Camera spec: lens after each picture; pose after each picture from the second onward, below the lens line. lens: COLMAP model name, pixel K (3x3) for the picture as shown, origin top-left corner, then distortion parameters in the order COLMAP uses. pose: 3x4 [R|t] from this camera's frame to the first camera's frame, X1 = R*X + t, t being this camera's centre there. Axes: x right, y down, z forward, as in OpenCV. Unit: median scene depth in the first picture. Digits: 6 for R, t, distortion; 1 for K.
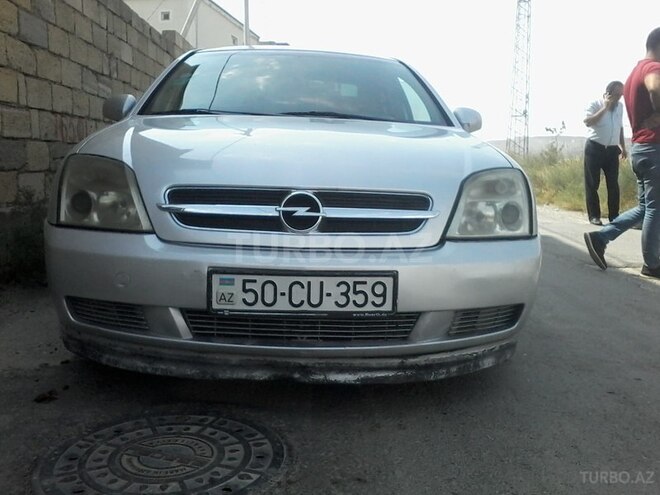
lens RADIAL K [[501.8, 0, 330.0], [0, 501.8, 247.5], [0, 0, 1]] dist [-0.005163, 0.004014]
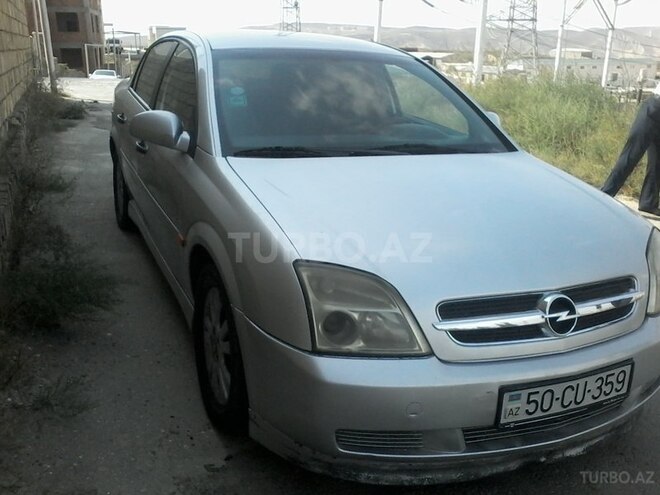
lens RADIAL K [[501.8, 0, 330.0], [0, 501.8, 247.5], [0, 0, 1]] dist [-0.005163, 0.004014]
pose [[0.959917, -0.077946, 0.269228, -0.796532], [0.039134, 0.988417, 0.146633, -0.387042], [-0.277539, -0.130219, 0.951848, 0.172112]]
